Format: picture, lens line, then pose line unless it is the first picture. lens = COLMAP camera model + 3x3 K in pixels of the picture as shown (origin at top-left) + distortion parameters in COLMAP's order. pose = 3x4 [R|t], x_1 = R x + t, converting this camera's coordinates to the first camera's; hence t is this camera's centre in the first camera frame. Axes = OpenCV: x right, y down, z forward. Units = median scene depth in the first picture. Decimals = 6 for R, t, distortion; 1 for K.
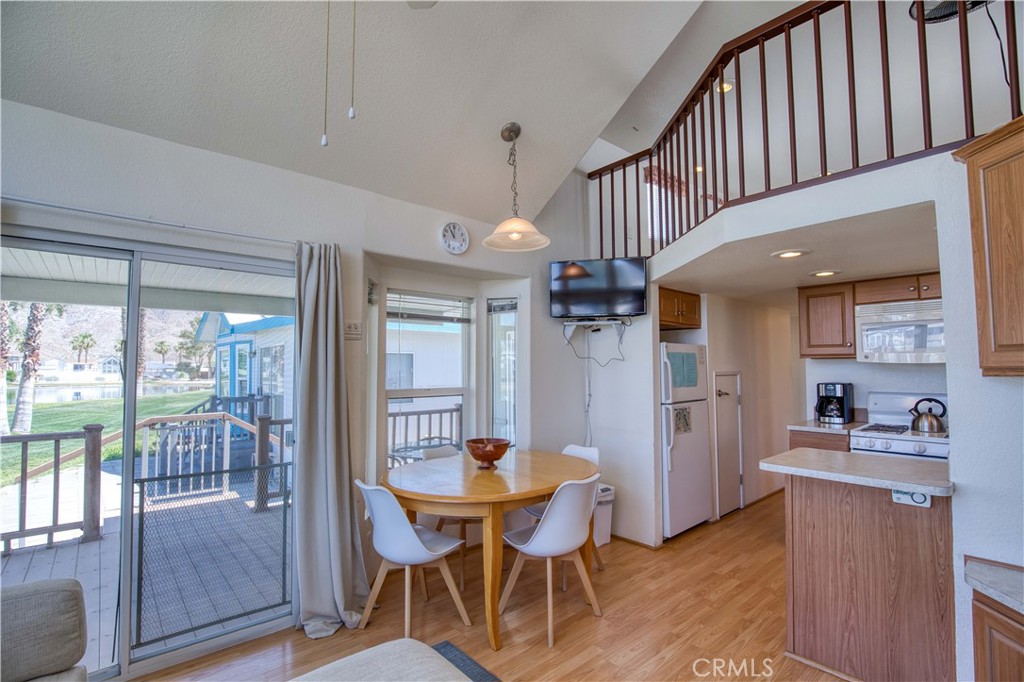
lens RADIAL K [[476.9, 0, 515.0], [0, 476.9, 345.5], [0, 0, 1]] dist [-0.018321, 0.000386]
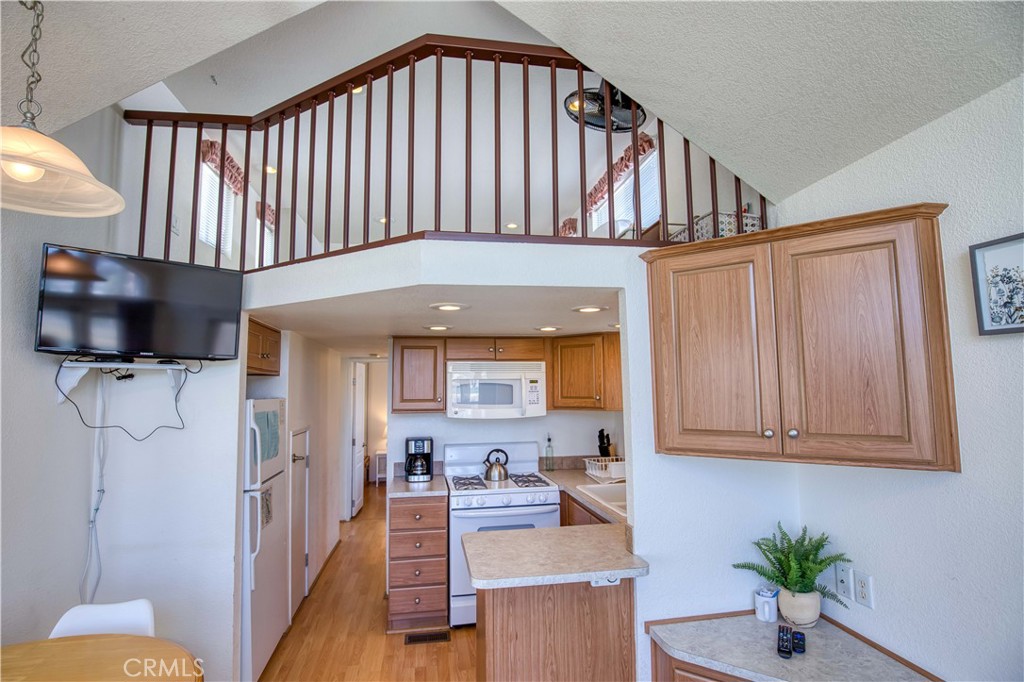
lens RADIAL K [[487.2, 0, 506.8], [0, 487.2, 345.7], [0, 0, 1]] dist [-0.028341, 0.001083]
pose [[0.523669, 0.072886, 0.848798, -0.098784], [-0.029991, 0.997293, -0.067134, -0.052620], [-0.851394, 0.009700, 0.524437, 0.355798]]
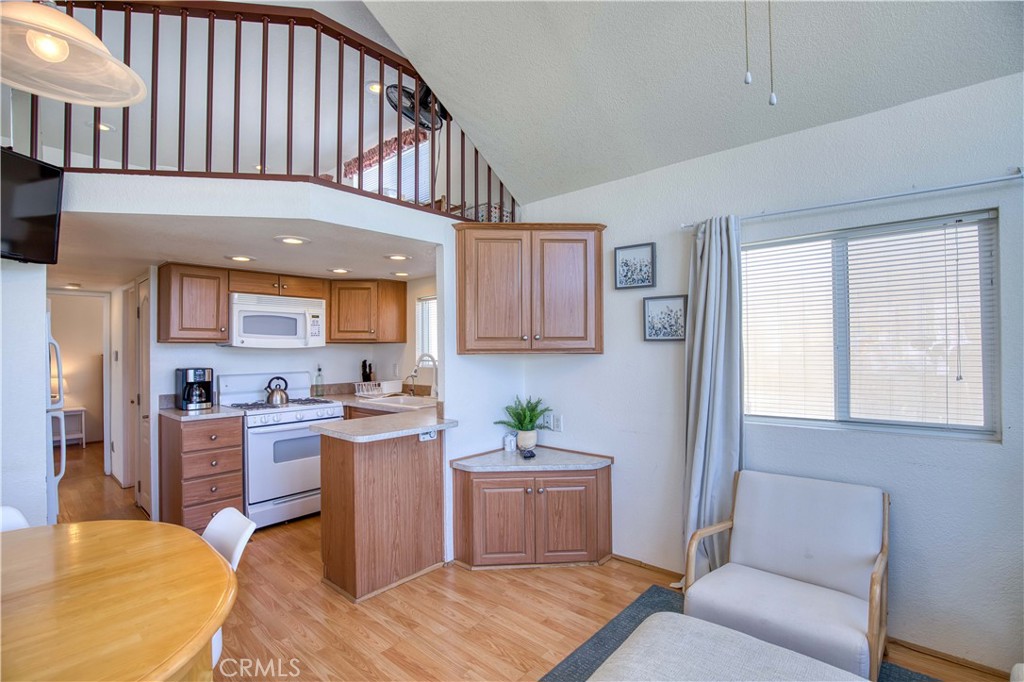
lens RADIAL K [[476.9, 0, 515.0], [0, 476.9, 345.5], [0, 0, 1]] dist [-0.018321, 0.000386]
pose [[-0.127334, 0.012839, 0.991777, -0.405315], [-0.037625, 0.999134, -0.017765, 0.028130], [-0.991146, -0.039578, -0.126740, 0.520724]]
